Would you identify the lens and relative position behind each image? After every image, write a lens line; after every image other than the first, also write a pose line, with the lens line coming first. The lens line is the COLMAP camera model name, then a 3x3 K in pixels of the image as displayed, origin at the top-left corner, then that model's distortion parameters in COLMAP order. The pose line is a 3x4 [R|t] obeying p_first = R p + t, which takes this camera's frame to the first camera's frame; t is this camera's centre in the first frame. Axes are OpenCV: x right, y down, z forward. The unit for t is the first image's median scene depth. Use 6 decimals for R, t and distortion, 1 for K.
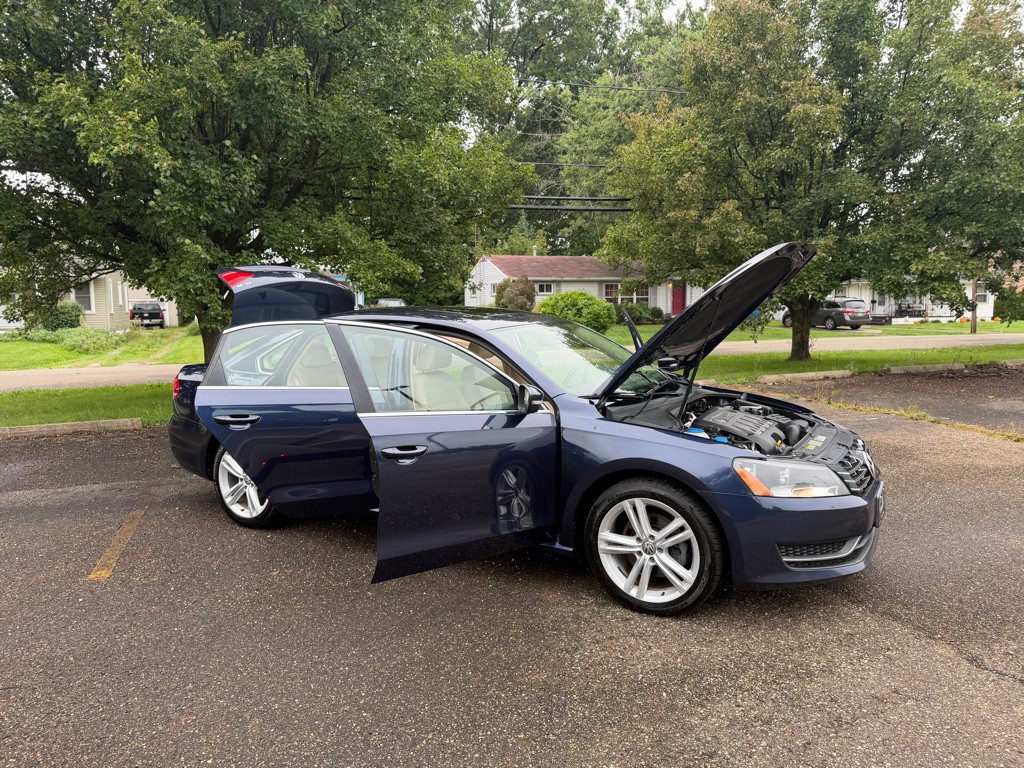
lens RADIAL K [[753.2, 0, 492.8], [0, 753.2, 391.1], [0, 0, 1]] dist [0.032157, -0.045000]
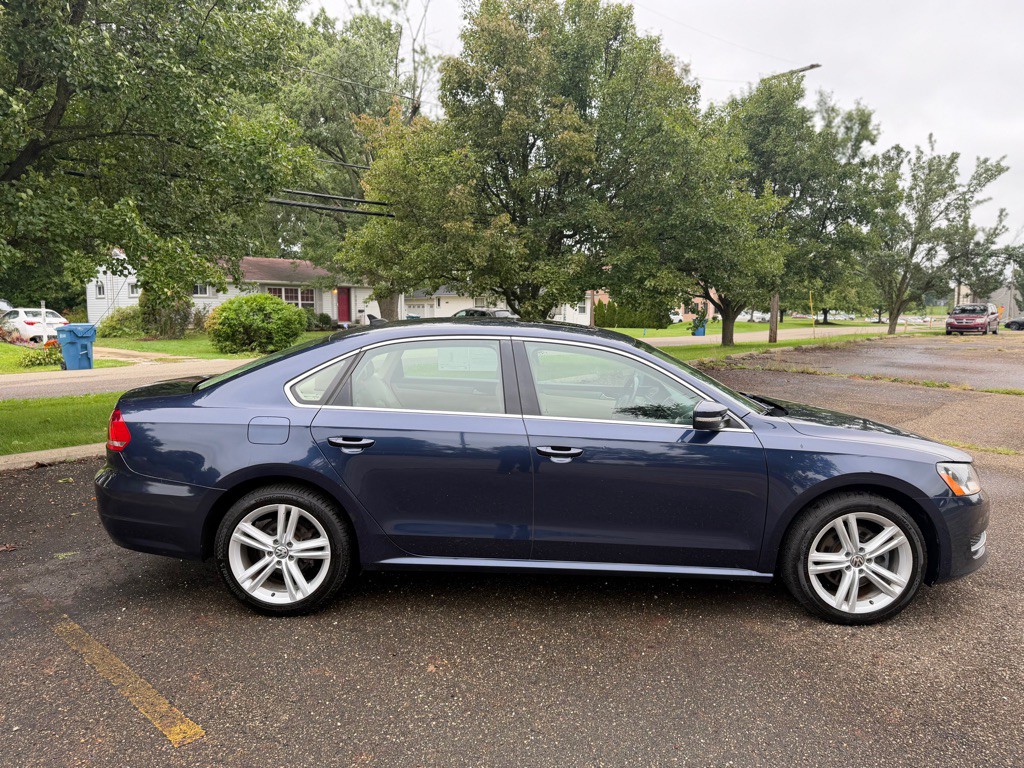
lens RADIAL K [[756.5, 0, 504.9], [0, 756.5, 380.1], [0, 0, 1]] dist [0.016644, -0.016670]
pose [[0.852906, -0.029841, 0.521210, -0.733918], [0.041005, 0.999110, -0.009897, -0.045594], [-0.520451, 0.029814, 0.853371, 0.368539]]
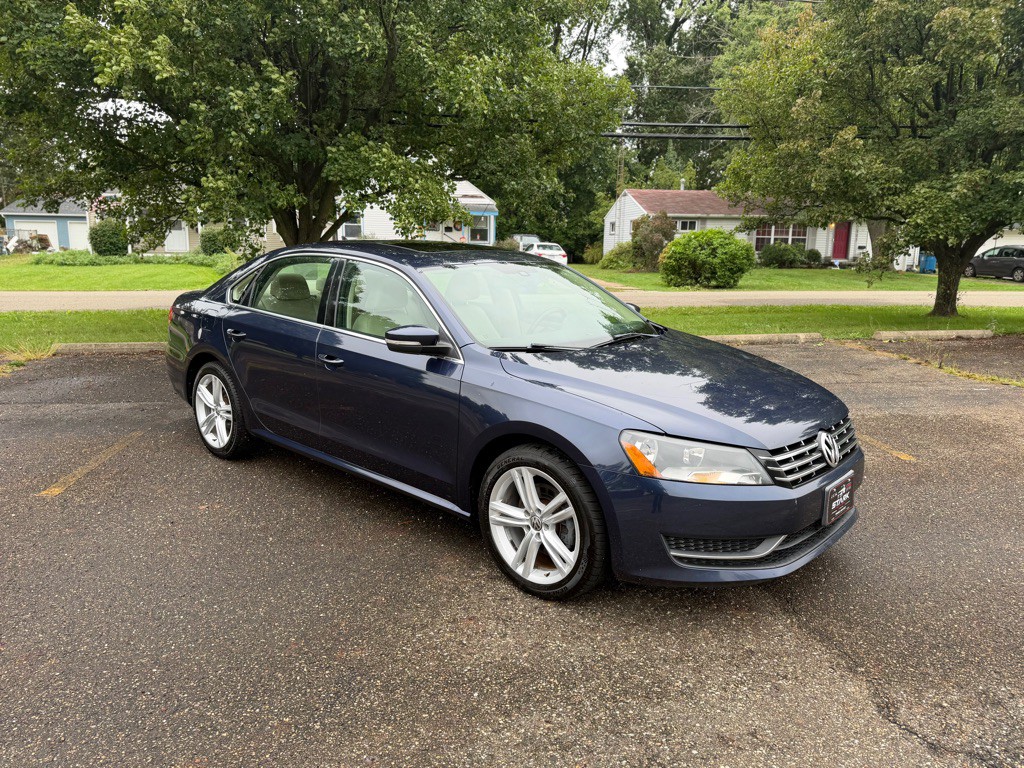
lens RADIAL K [[752.6, 0, 500.8], [0, 752.6, 381.6], [0, 0, 1]] dist [0.062476, -0.095558]
pose [[0.977914, 0.064650, -0.198756, 0.331469], [-0.050535, 0.995880, 0.075292, -0.019372], [0.202805, -0.063585, 0.977153, 0.145649]]
